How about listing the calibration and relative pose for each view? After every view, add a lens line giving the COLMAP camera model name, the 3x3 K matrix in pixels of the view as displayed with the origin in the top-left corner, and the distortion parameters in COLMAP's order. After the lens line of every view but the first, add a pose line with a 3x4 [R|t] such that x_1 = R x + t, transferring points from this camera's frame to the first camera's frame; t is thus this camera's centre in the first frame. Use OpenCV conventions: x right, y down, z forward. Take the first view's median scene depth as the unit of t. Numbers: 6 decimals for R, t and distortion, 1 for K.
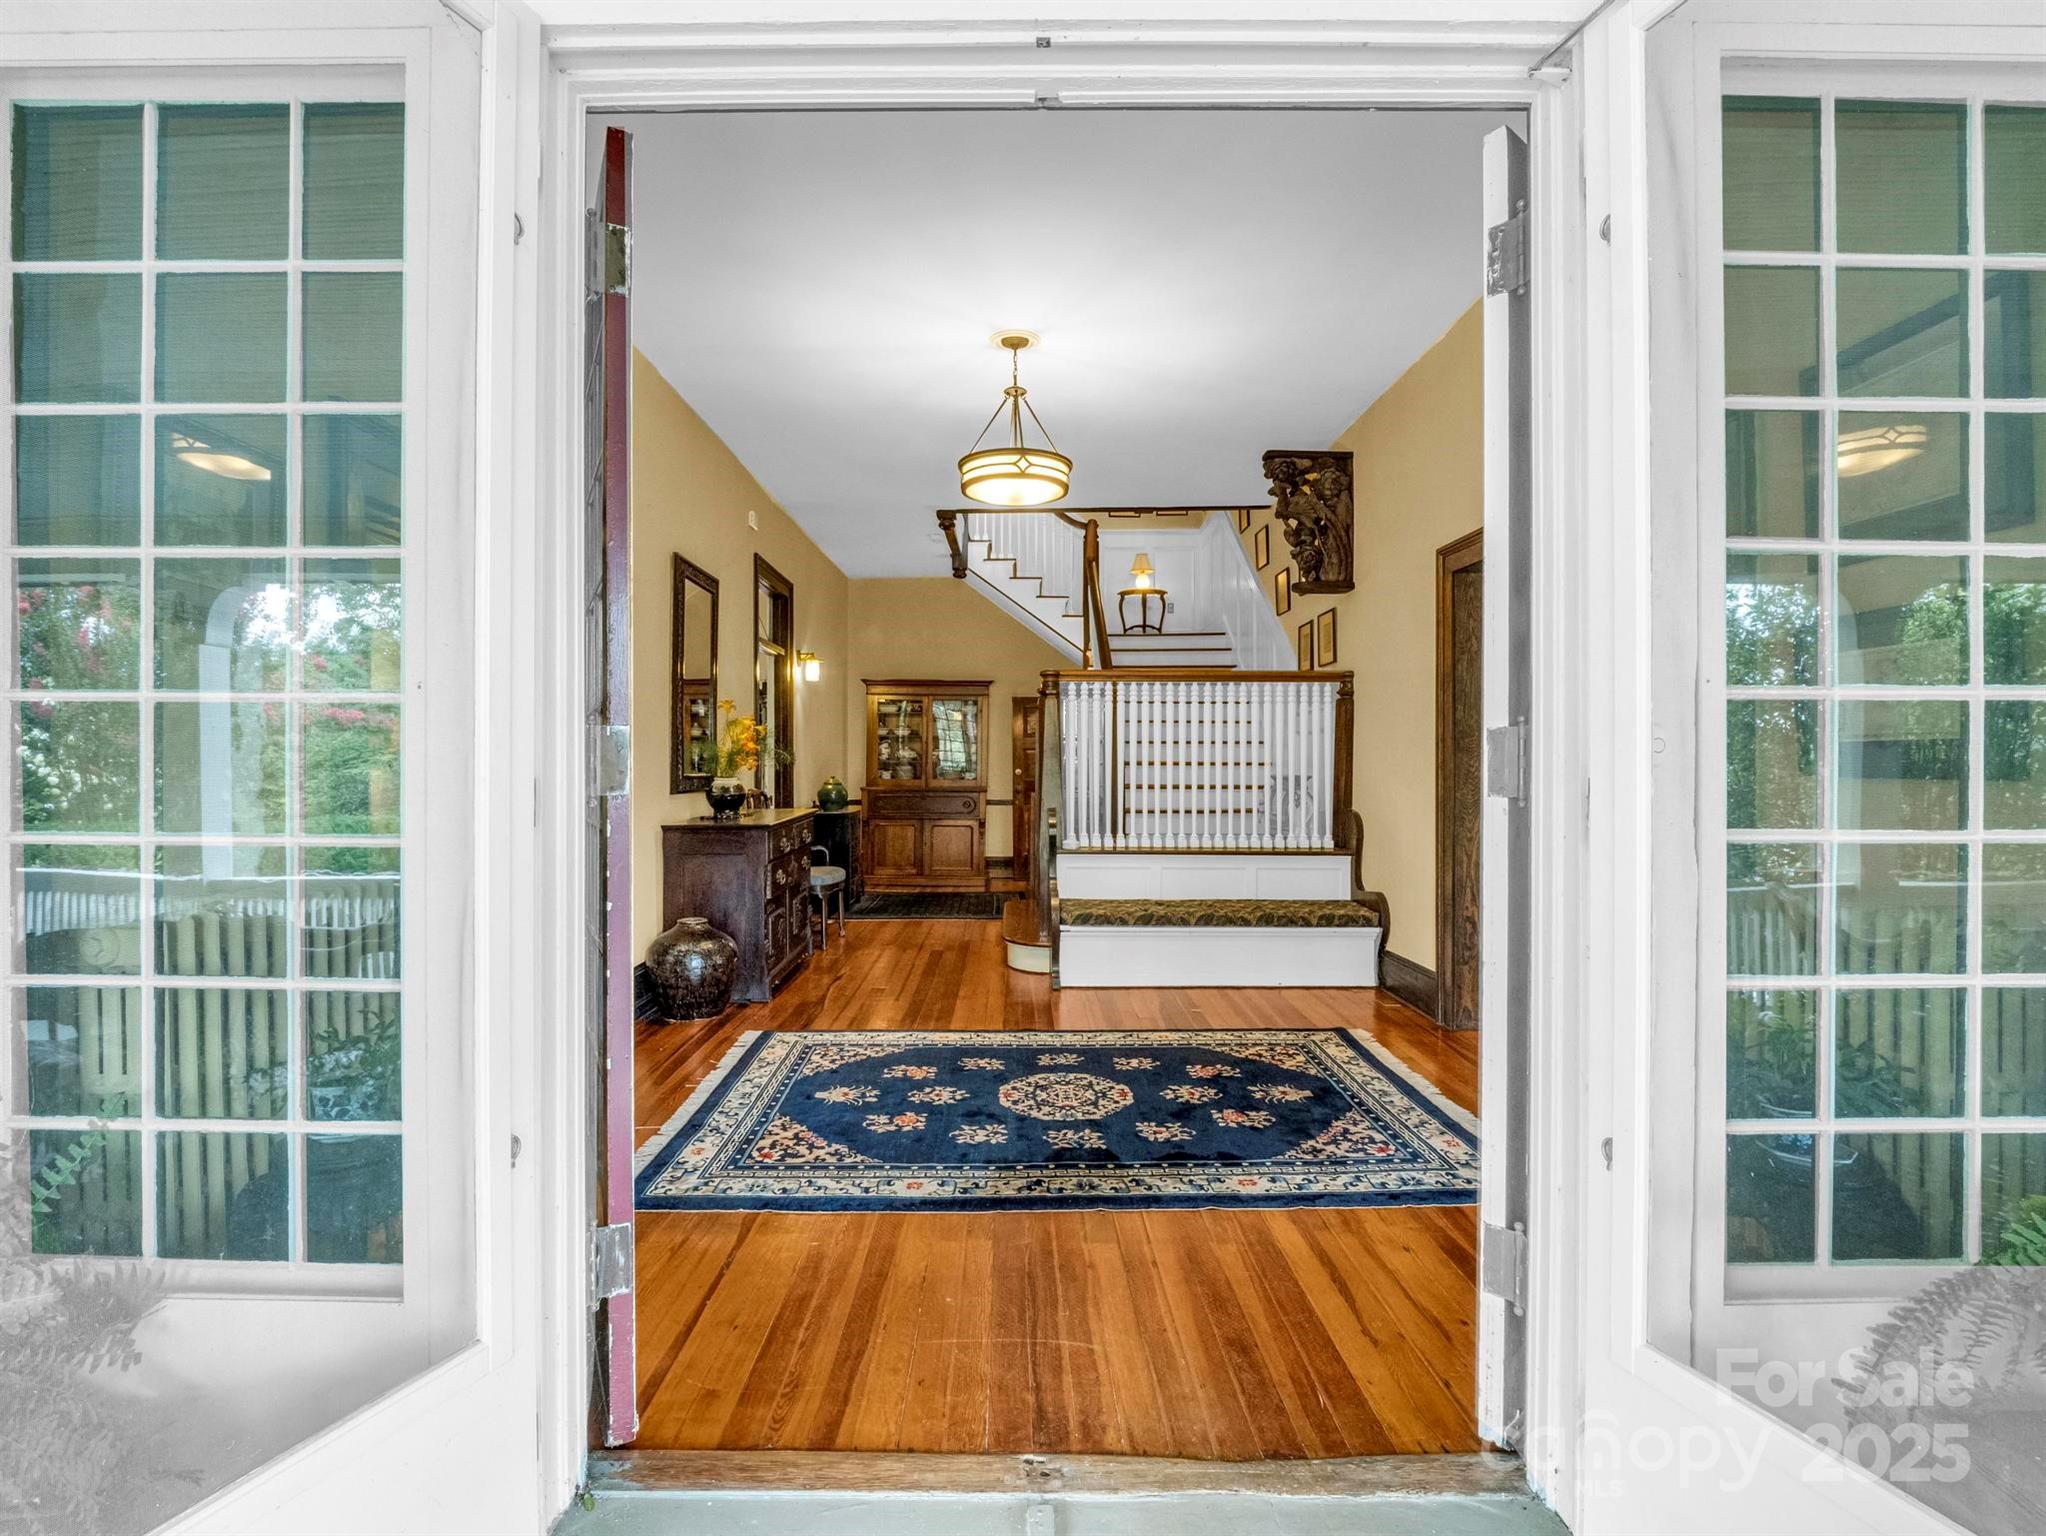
lens RADIAL K [[998.8, 0, 1023.0], [0, 998.8, 768.0], [0, 0, 1]] dist [-0.013006, -0.001088]
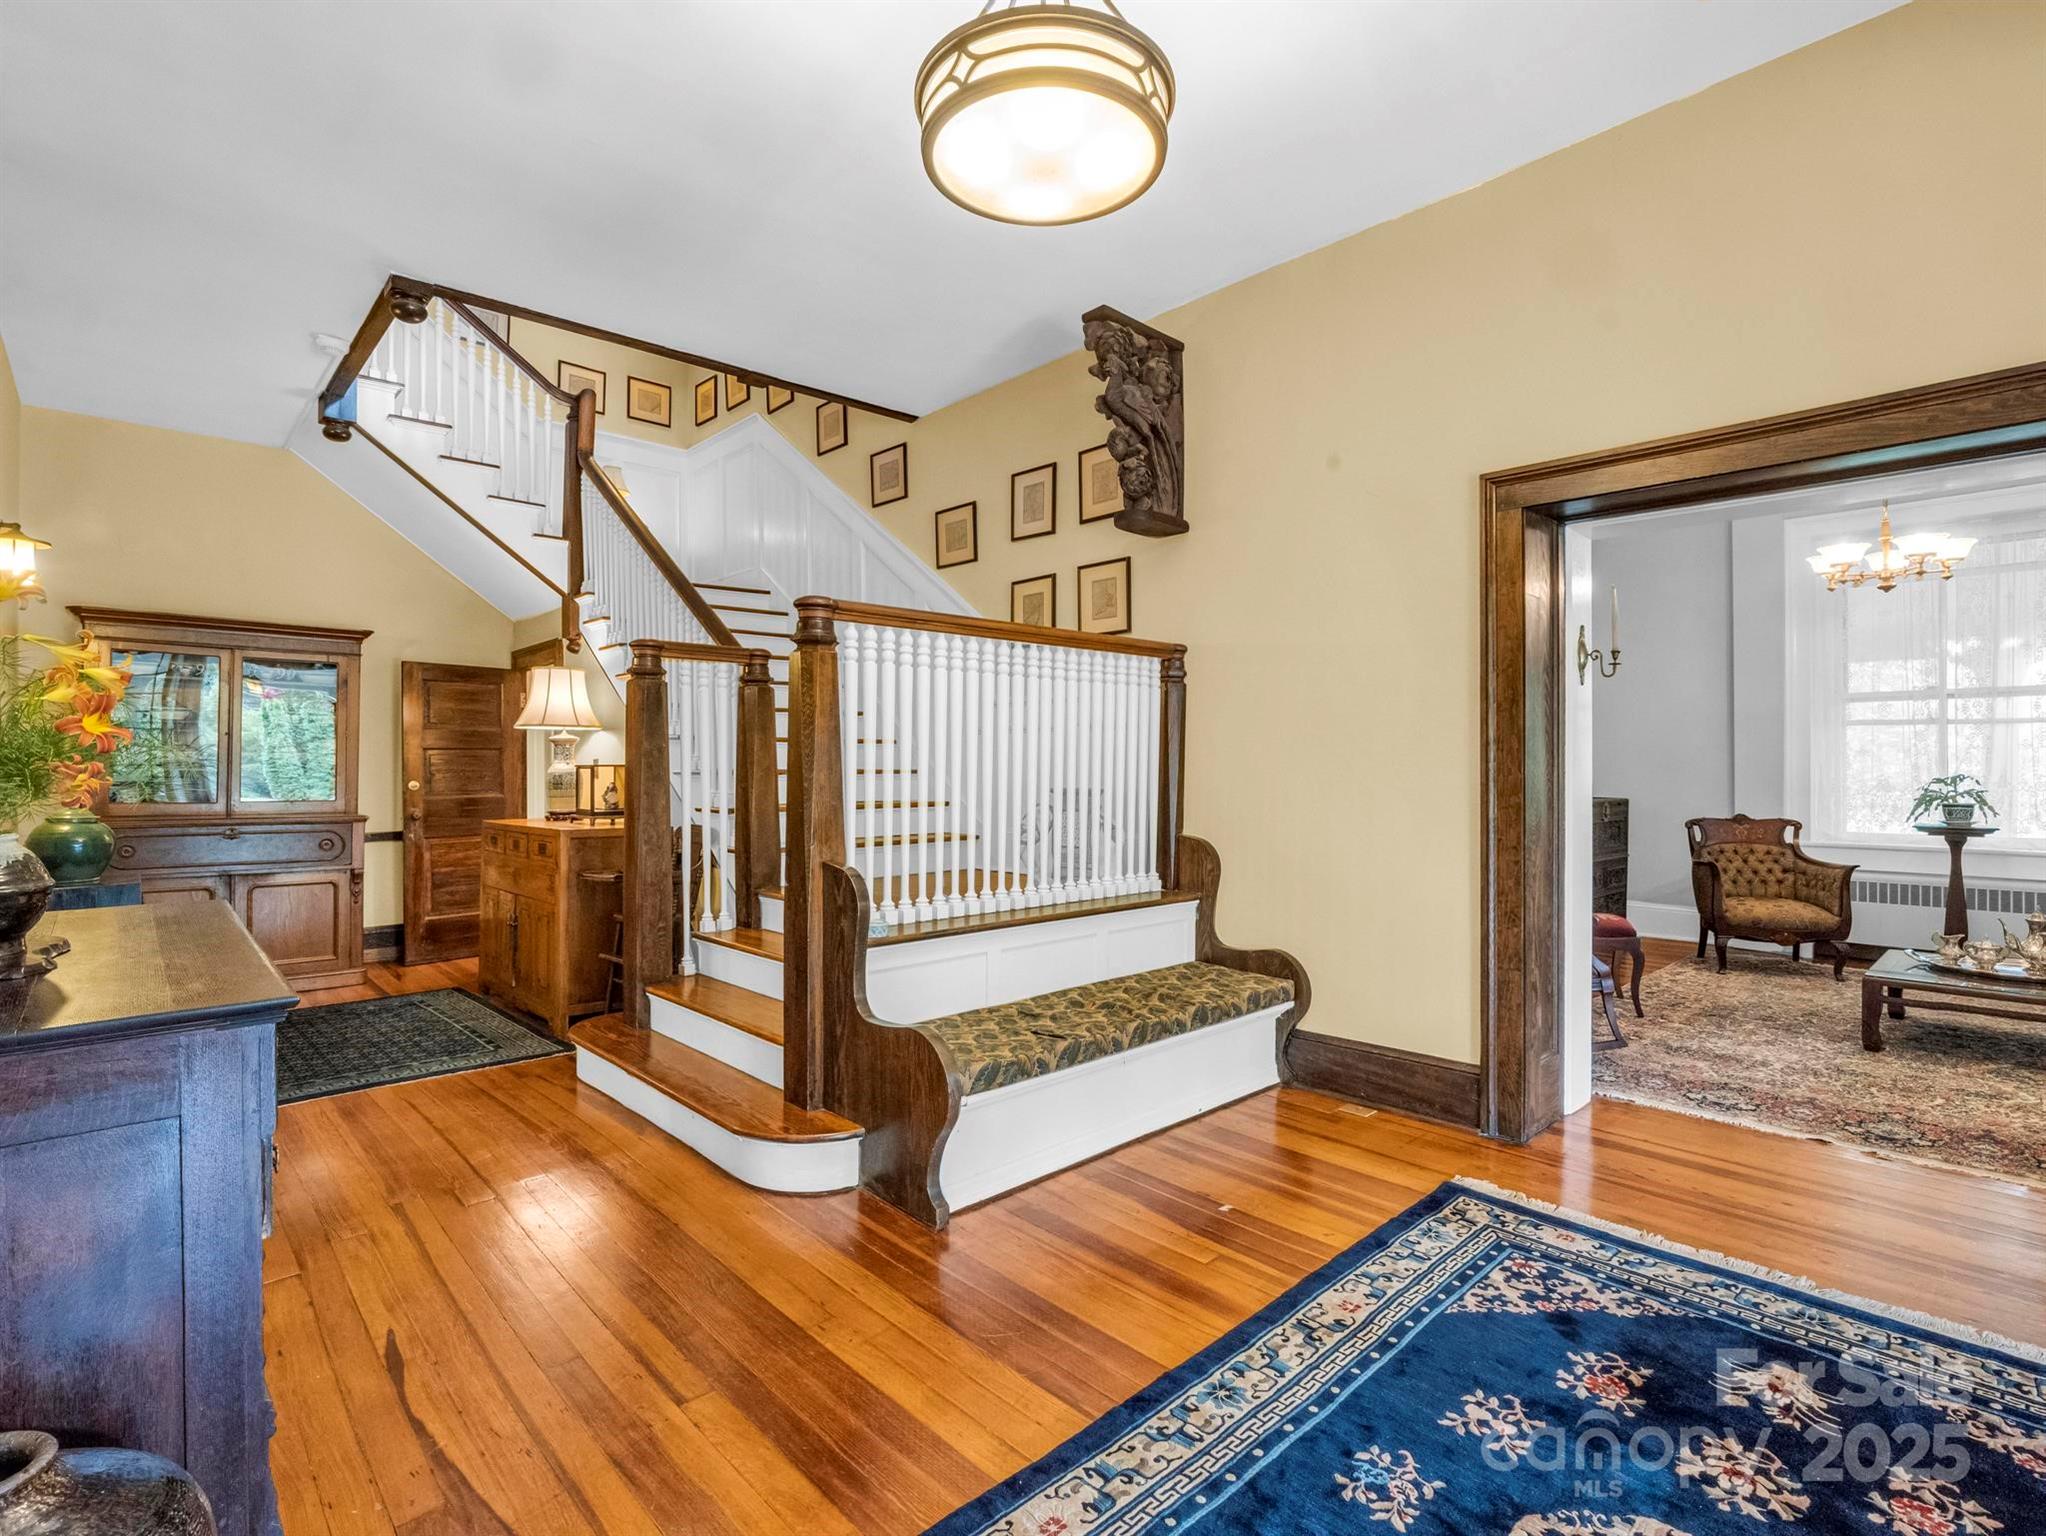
lens RADIAL K [[998.8, 0, 1023.0], [0, 998.8, 768.0], [0, 0, 1]] dist [-0.013006, -0.001088]
pose [[0.739076, -0.003803, 0.673612, -0.272913], [0.005565, 0.999984, -0.000460, -0.008809], [-0.673600, 0.004089, 0.739085, 0.603174]]
